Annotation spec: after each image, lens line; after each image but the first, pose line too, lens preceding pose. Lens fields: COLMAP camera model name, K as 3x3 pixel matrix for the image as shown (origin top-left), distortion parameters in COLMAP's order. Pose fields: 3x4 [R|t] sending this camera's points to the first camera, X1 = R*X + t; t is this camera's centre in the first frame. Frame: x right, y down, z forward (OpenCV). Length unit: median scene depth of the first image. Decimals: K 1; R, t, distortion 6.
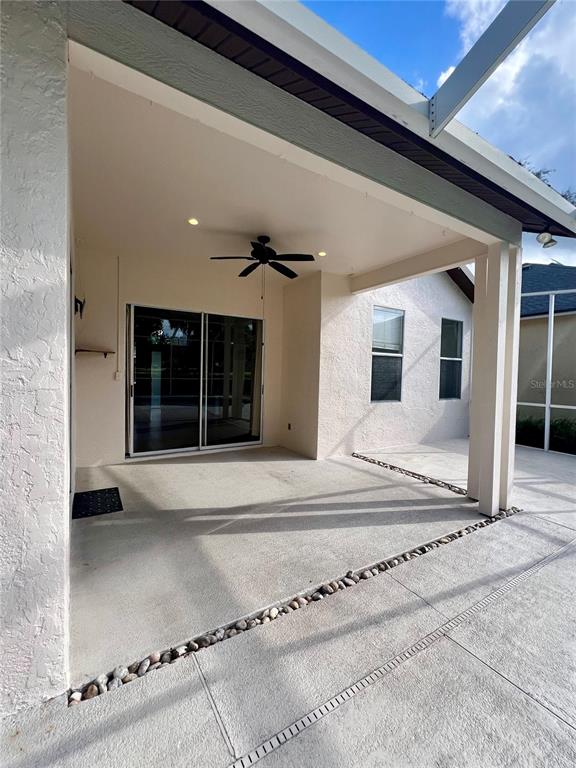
lens RADIAL K [[327.9, 0, 288.0], [0, 327.9, 384.0], [0, 0, 1]] dist [-0.000670, -0.000101]
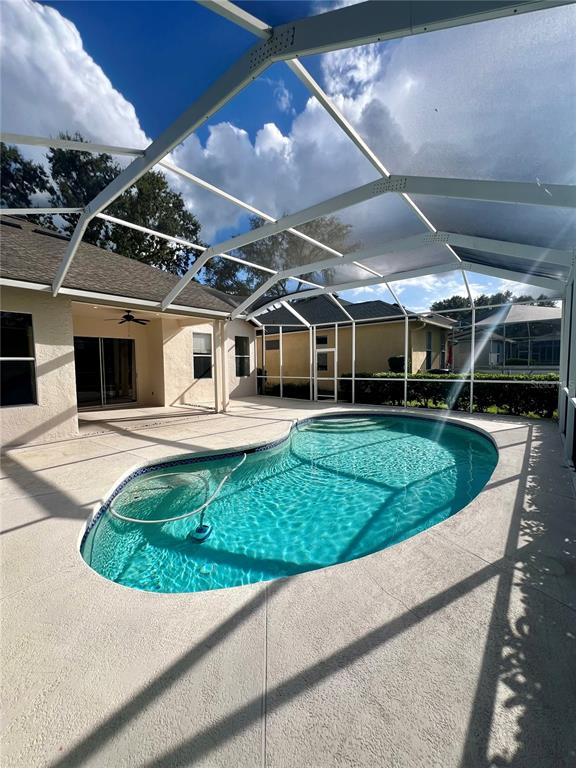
lens RADIAL K [[310.1, 0, 288.0], [0, 310.1, 384.0], [0, 0, 1]] dist [0.014953, -0.000005]
pose [[0.949630, -0.054841, 0.308537, 0.192989], [0.040920, 0.997839, 0.051415, 0.008380], [-0.310689, -0.036200, 0.949822, -0.997332]]
